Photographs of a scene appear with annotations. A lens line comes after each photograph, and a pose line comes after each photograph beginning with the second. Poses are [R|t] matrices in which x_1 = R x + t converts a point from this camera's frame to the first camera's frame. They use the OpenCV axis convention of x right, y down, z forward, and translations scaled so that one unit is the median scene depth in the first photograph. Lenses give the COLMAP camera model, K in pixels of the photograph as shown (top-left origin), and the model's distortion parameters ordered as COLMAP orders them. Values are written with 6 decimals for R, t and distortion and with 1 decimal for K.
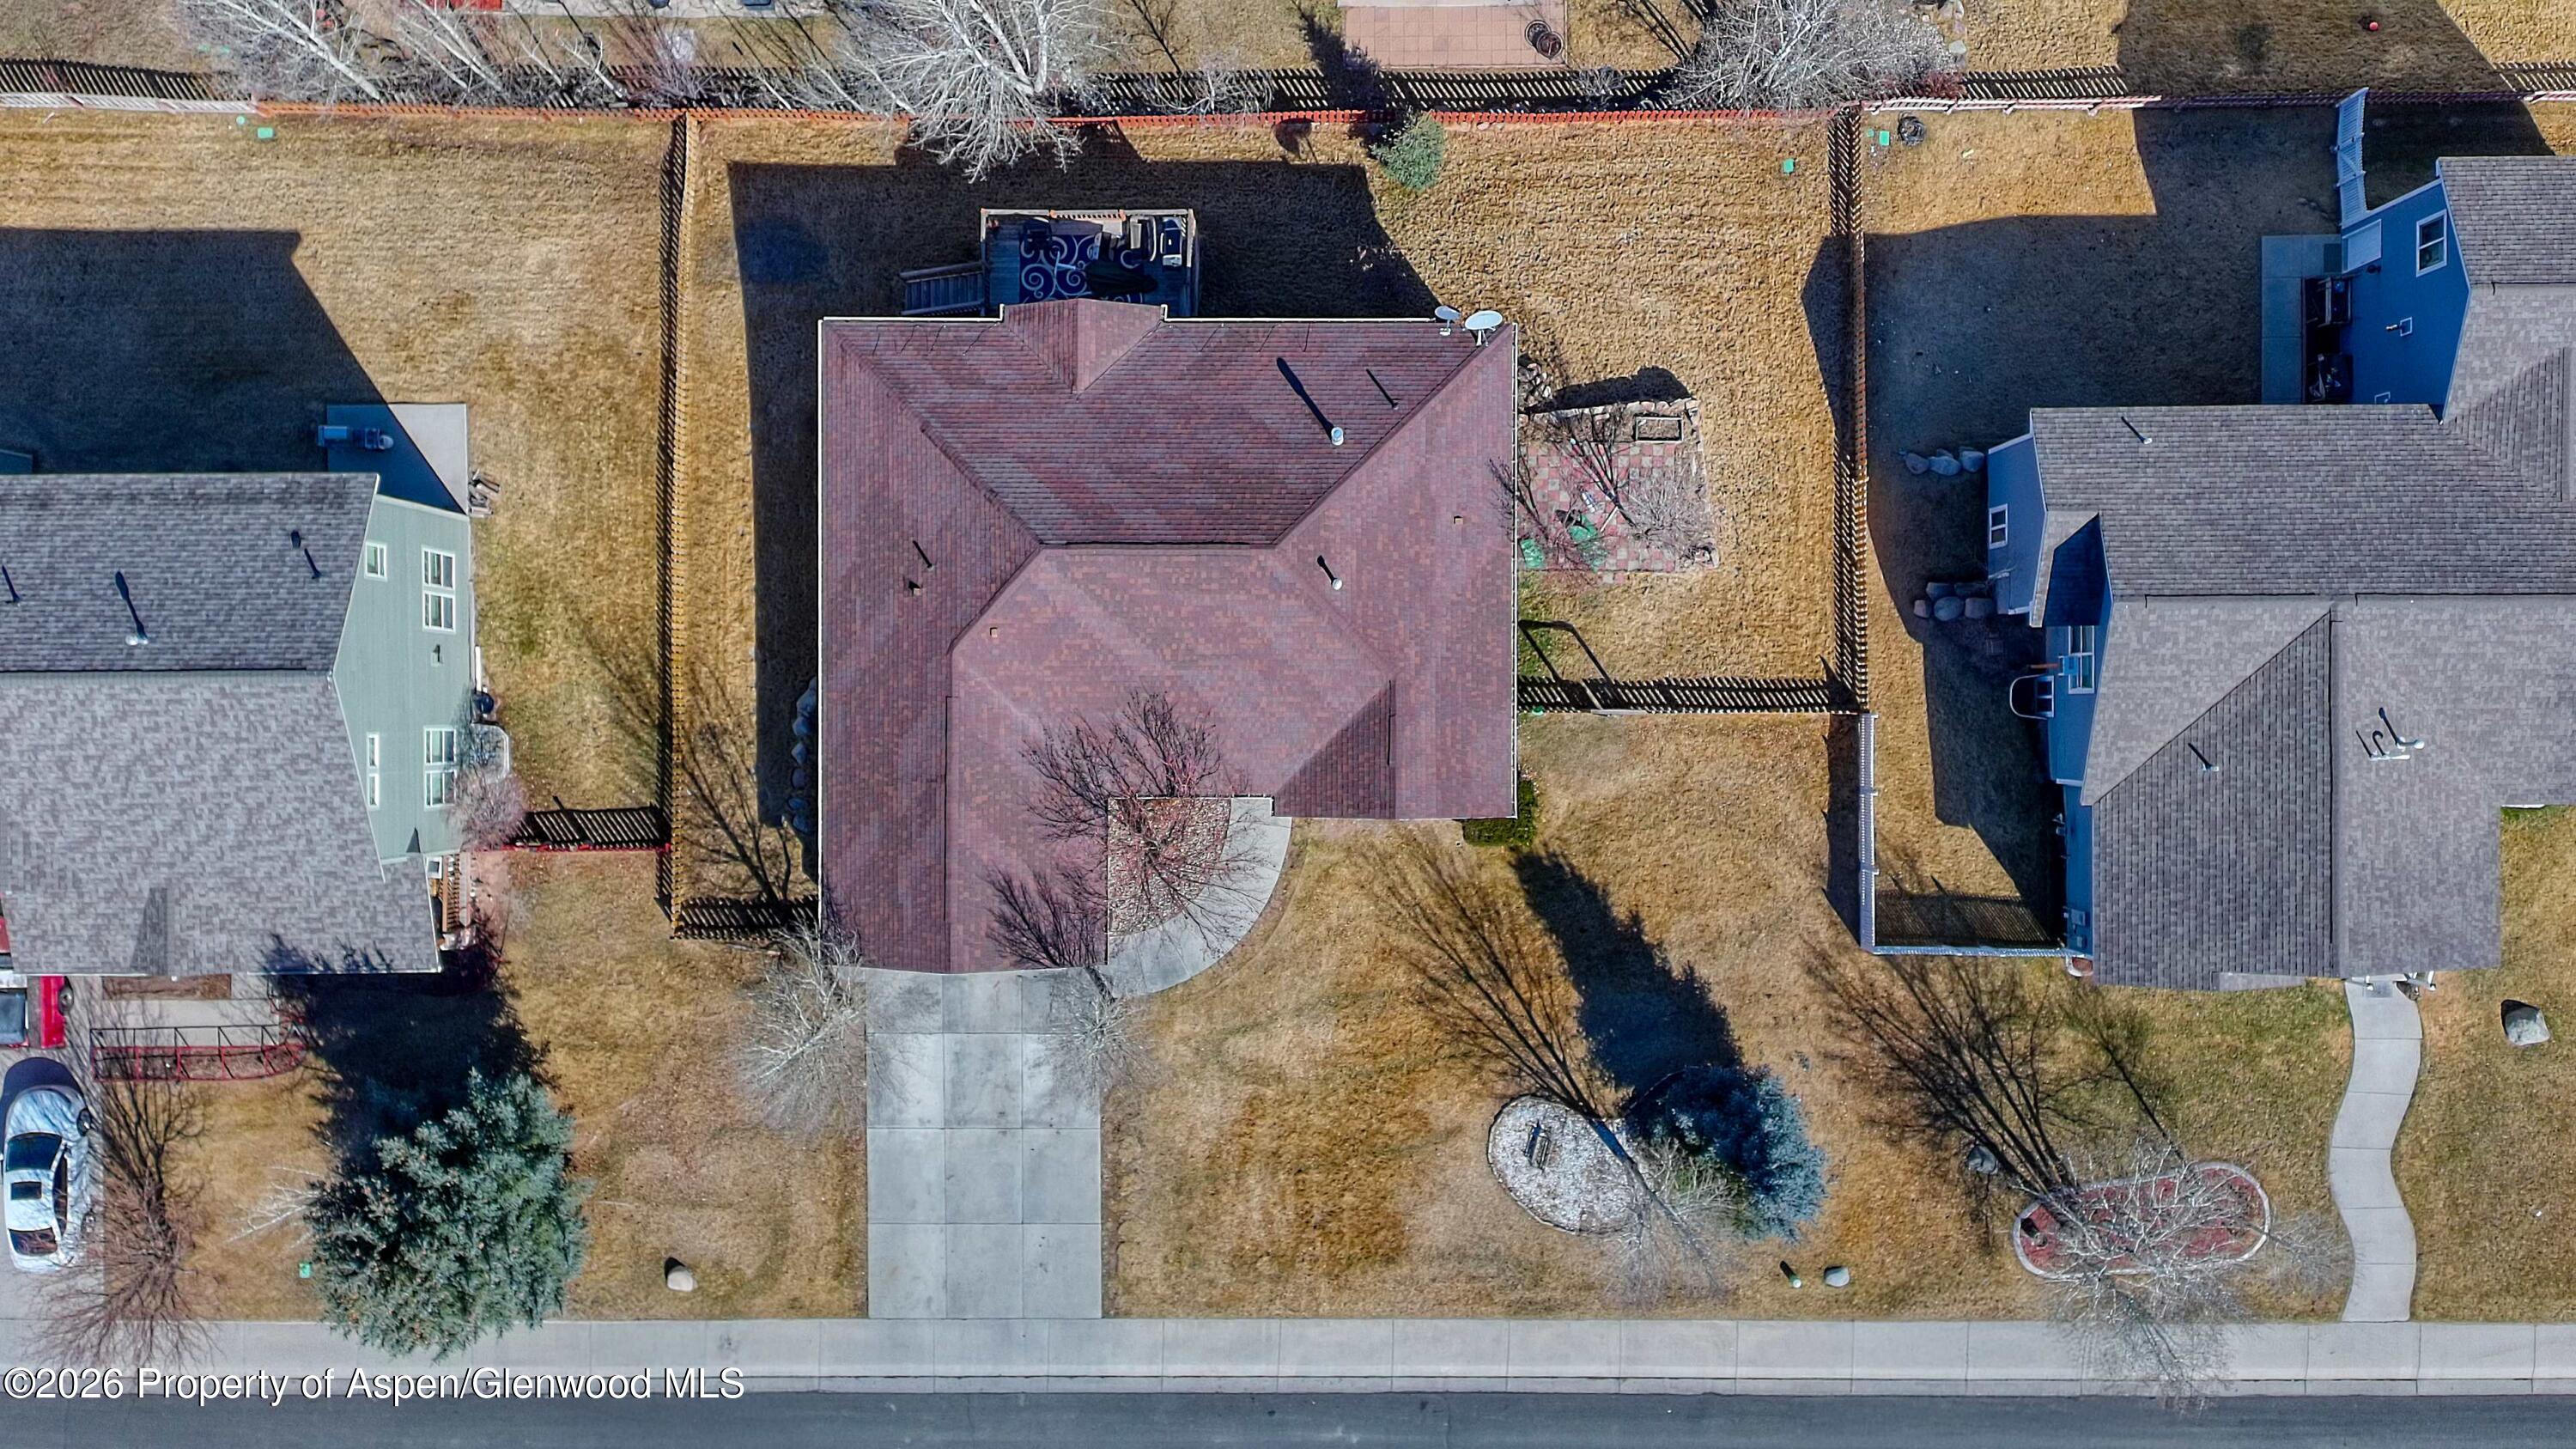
lens RADIAL K [[2013.2, 0, 1302.2], [0, 2013.2, 718.8], [0, 0, 1]] dist [0.034192, -0.032693]
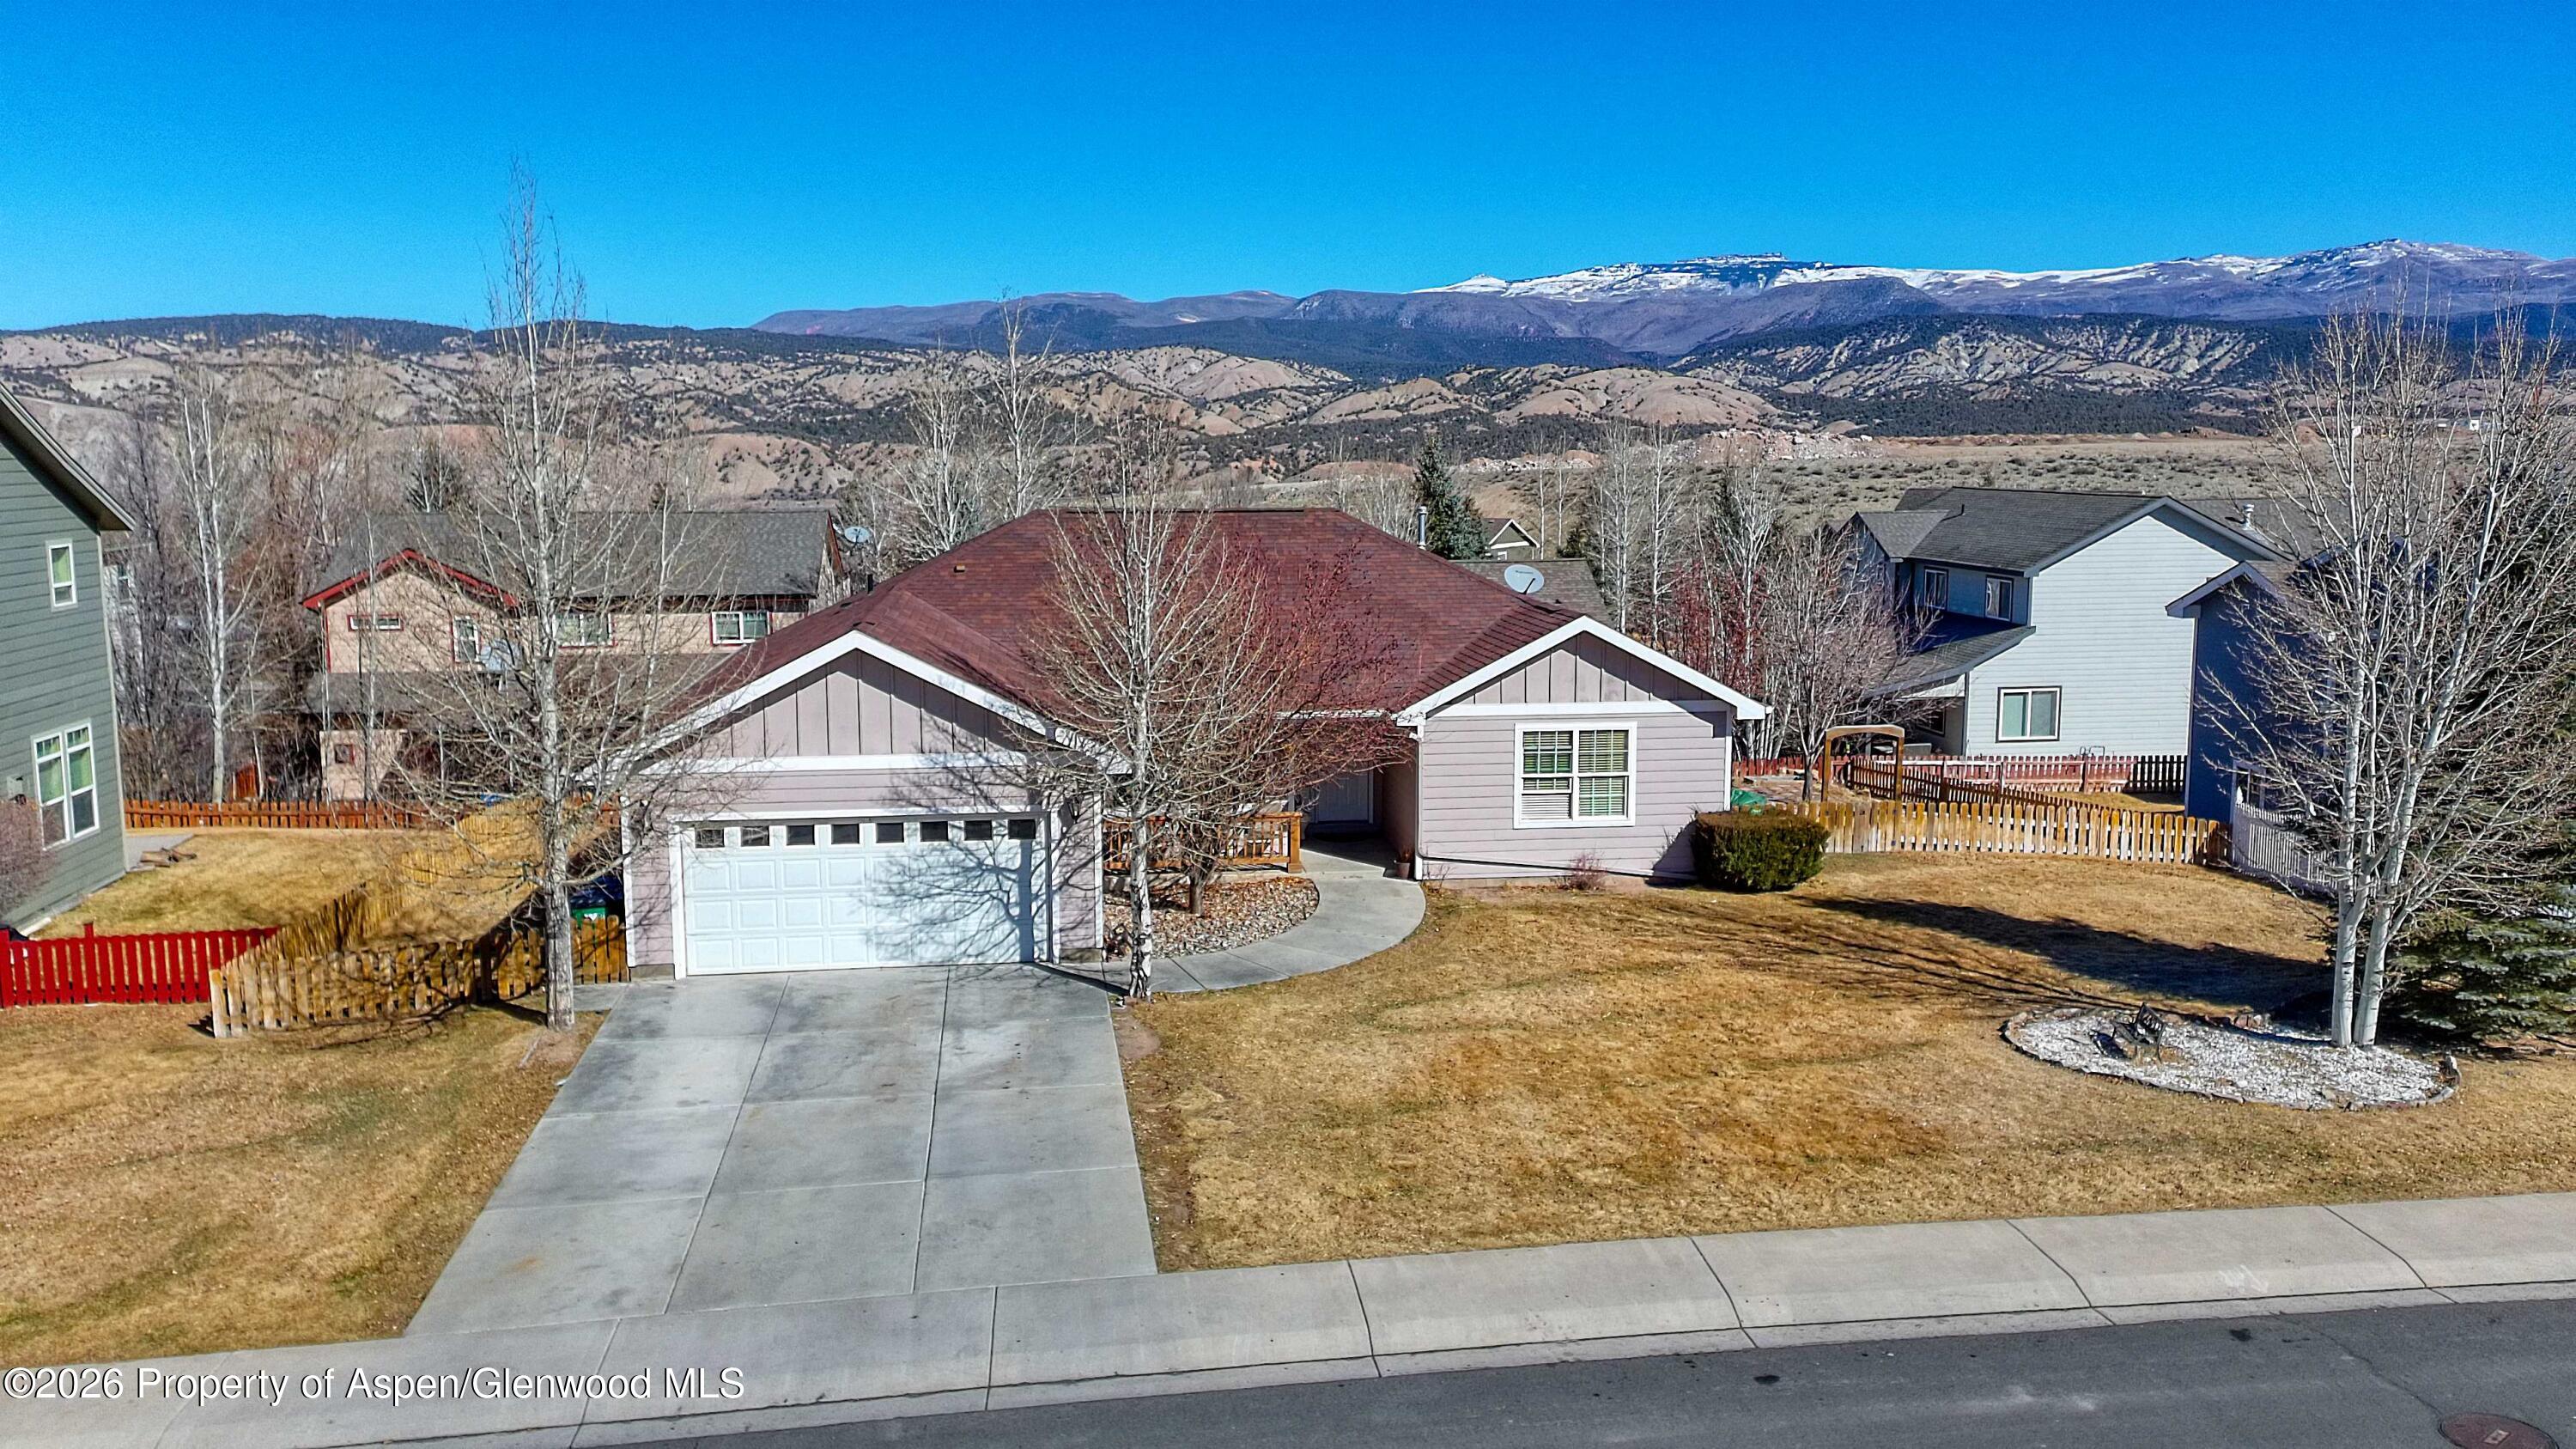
lens RADIAL K [[1960.6, 0, 1289.3], [0, 1960.6, 718.9], [0, 0, 1]] dist [0.057102, -0.044910]
pose [[0.991206, -0.024645, 0.130016, -0.132193], [0.132258, 0.151808, -0.979521, 0.673684], [0.004403, 0.988103, 0.153732, 0.972477]]
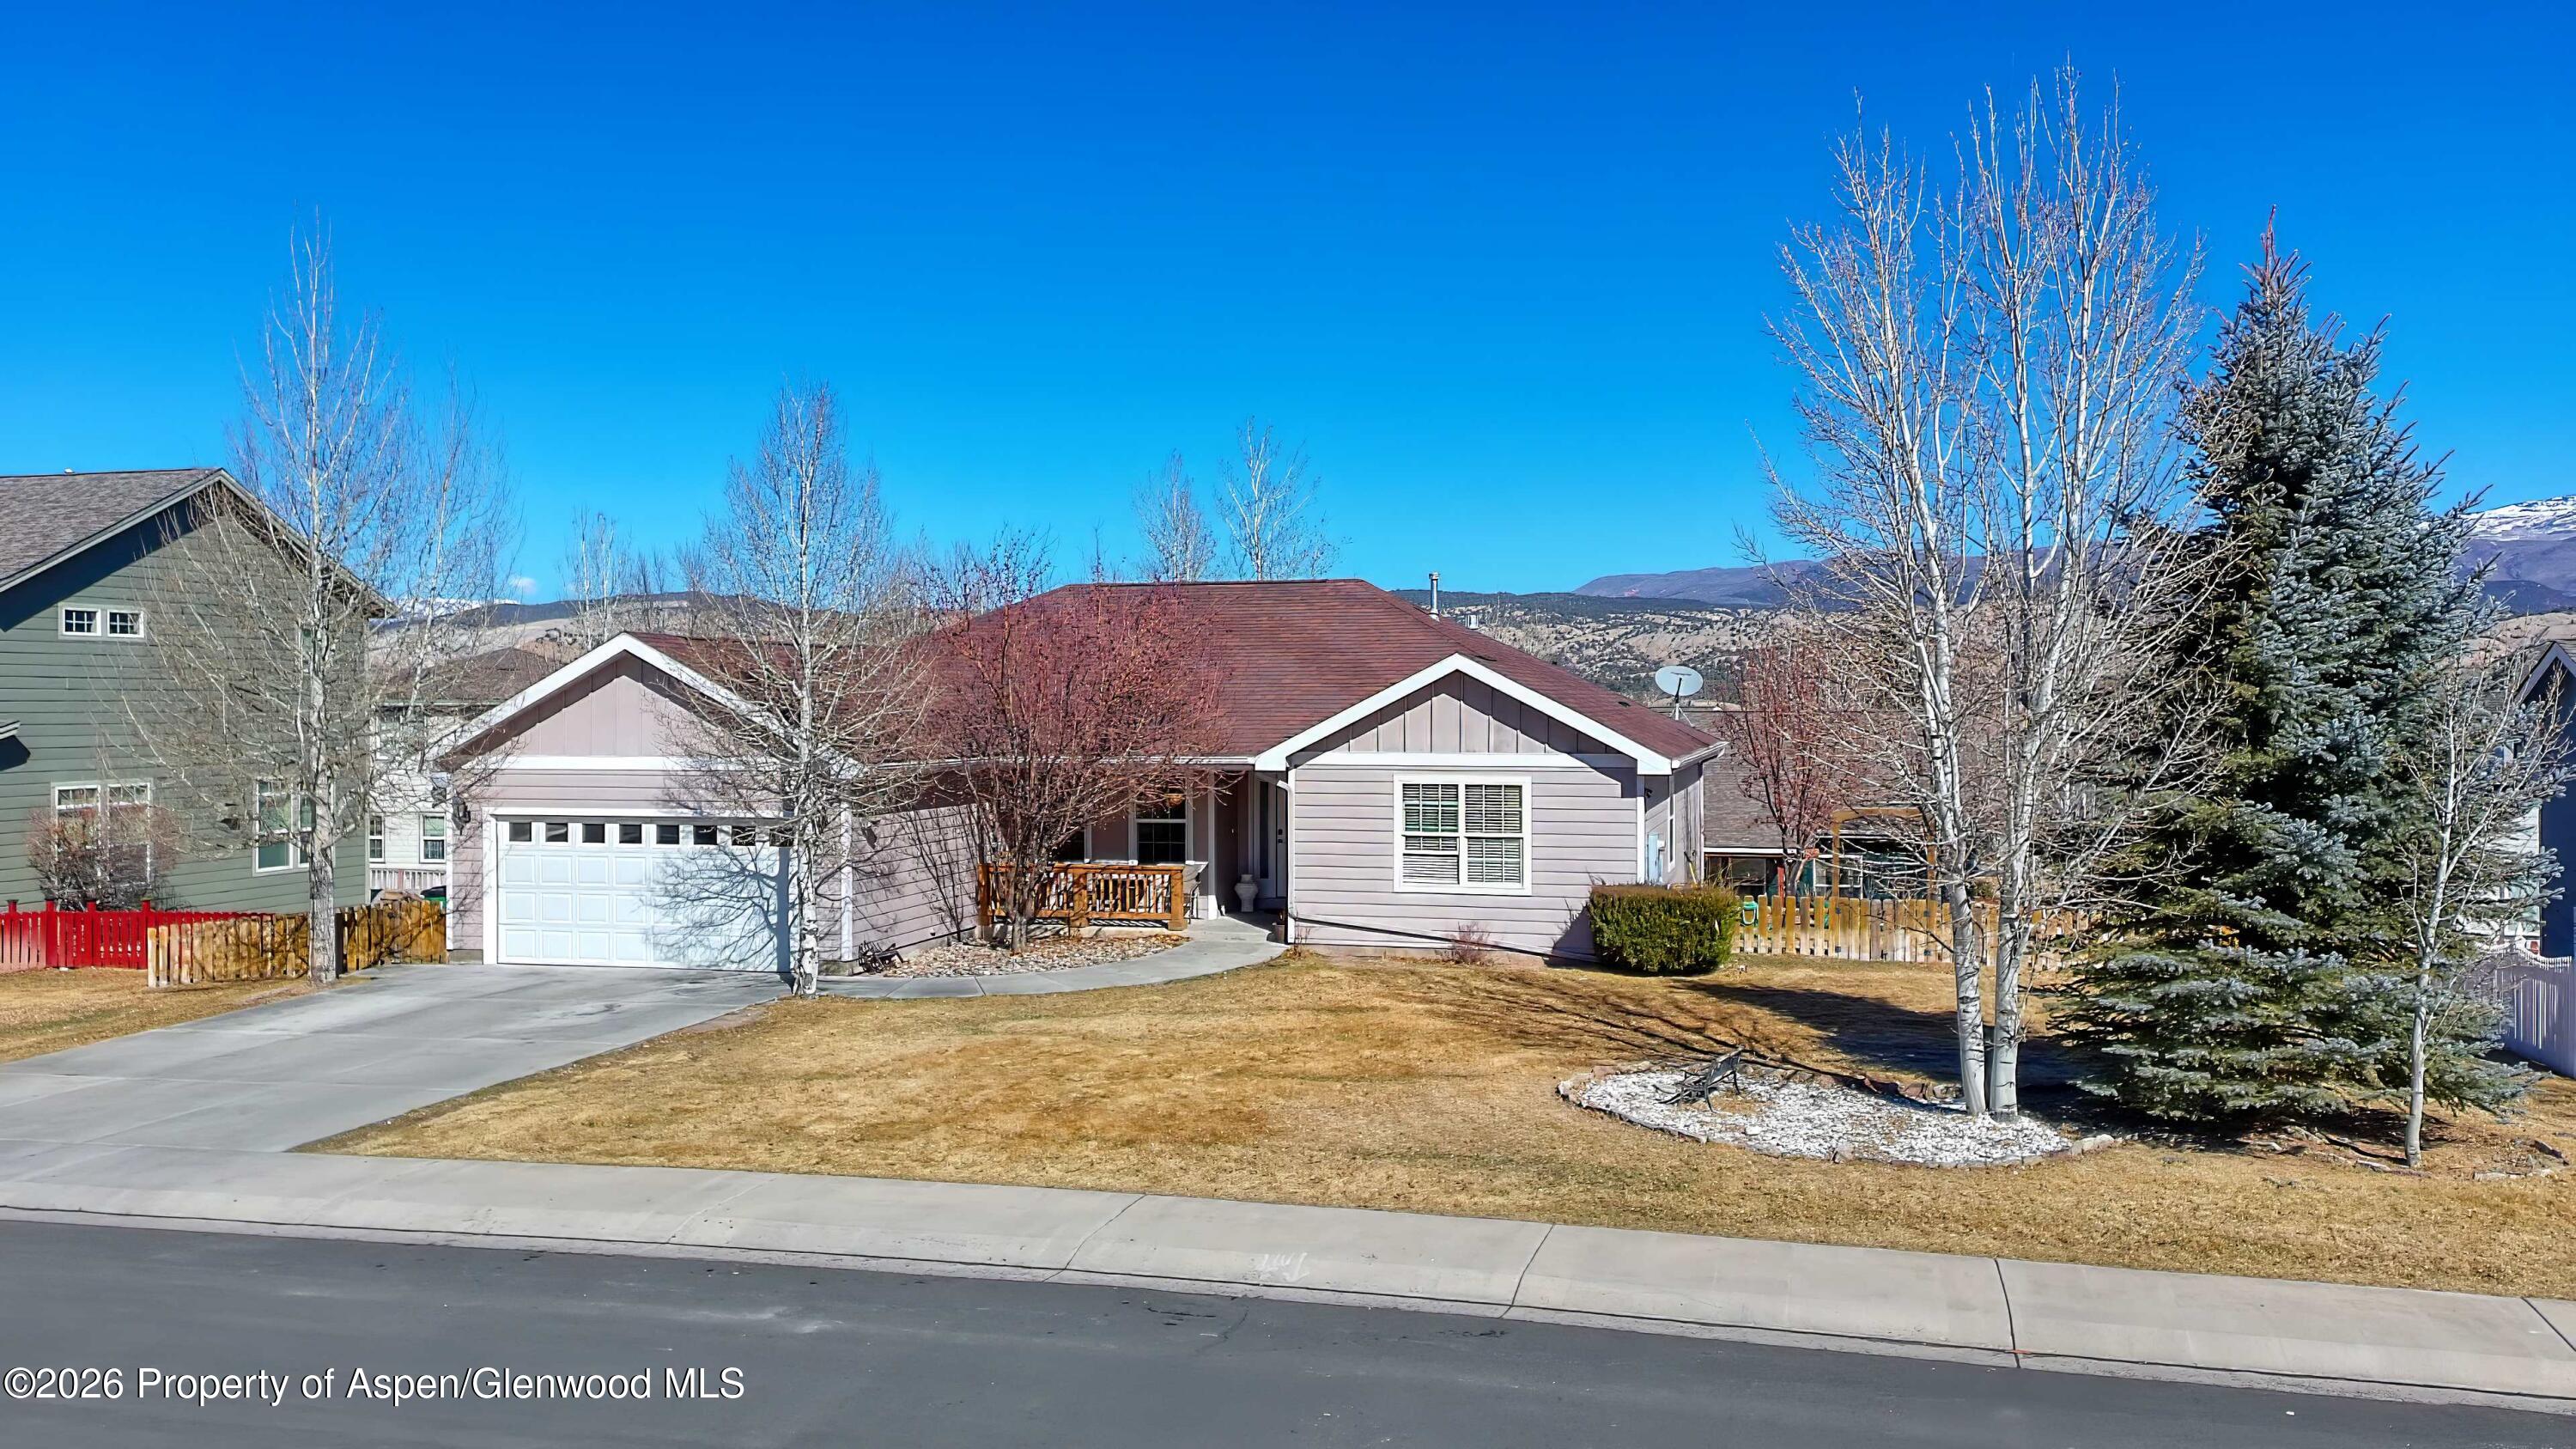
lens RADIAL K [[1970.3, 0, 1306.0], [0, 1970.3, 714.2], [0, 0, 1]] dist [0.044448, -0.013511]
pose [[0.965308, -0.004389, -0.261076, 0.157498], [-0.260938, 0.020397, -0.965140, 0.627003], [0.009561, 0.999782, 0.018544, 1.045109]]
